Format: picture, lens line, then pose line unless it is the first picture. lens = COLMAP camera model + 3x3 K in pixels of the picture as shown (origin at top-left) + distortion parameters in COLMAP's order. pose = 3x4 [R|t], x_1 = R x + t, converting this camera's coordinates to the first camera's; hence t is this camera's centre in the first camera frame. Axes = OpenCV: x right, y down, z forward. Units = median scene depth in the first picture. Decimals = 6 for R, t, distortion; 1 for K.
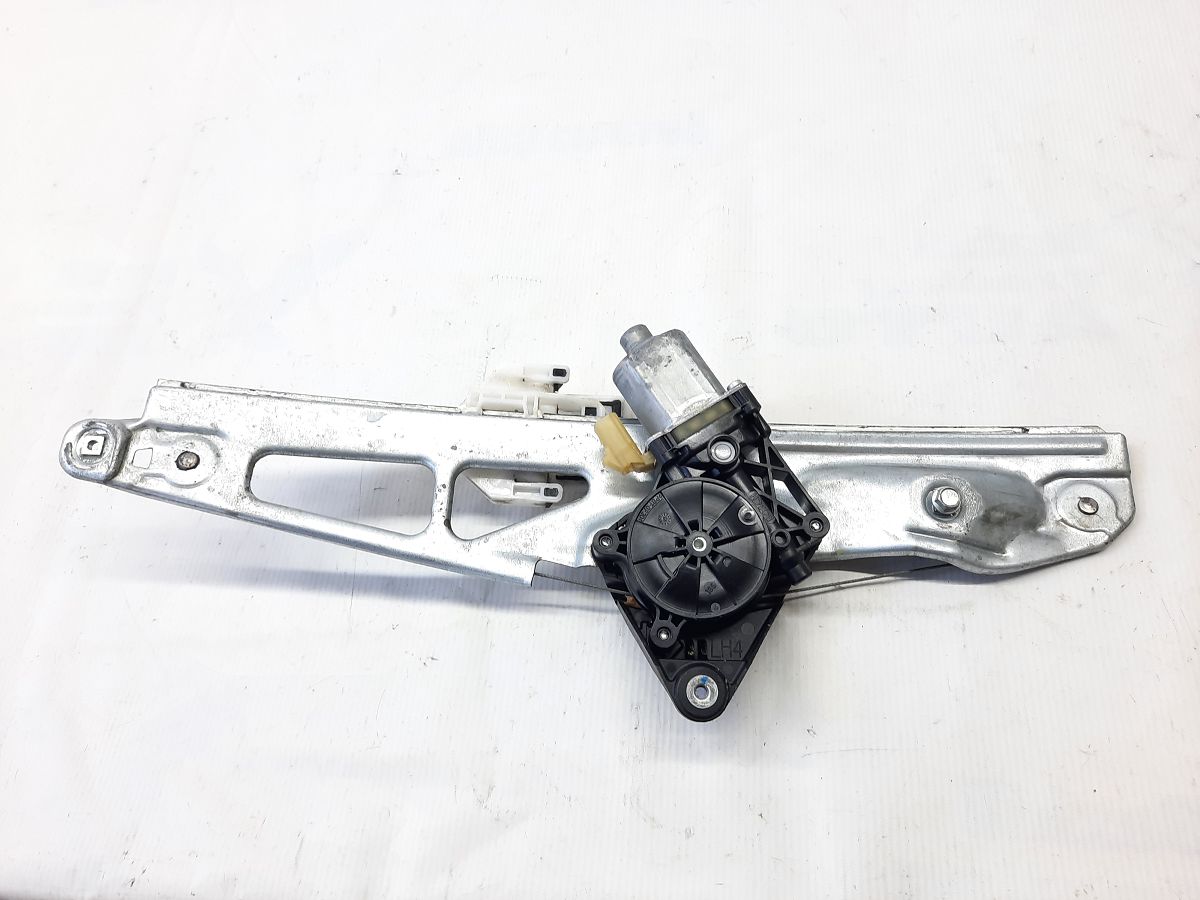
lens RADIAL K [[869.9, 0, 600.0], [0, 869.9, 450.0], [0, 0, 1]] dist [0.003565, 0.001943]
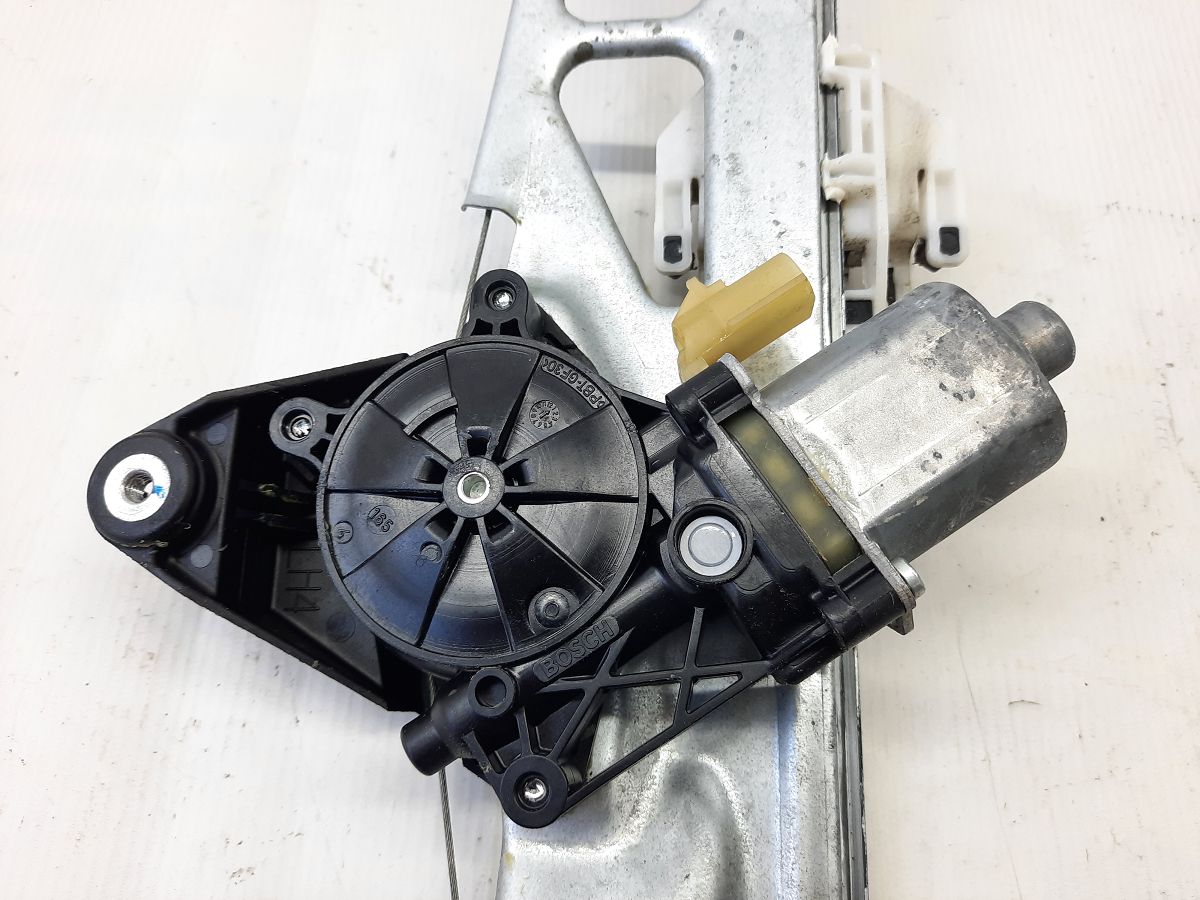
lens RADIAL K [[892.0, 0, 600.0], [0, 892.0, 450.0], [0, 0, 1]] dist [-0.063236, 0.000104]
pose [[0.020835, 0.969030, -0.246062, 0.194033], [-0.893042, 0.128689, 0.431178, -0.127055], [0.449490, 0.210760, 0.868066, 0.628337]]
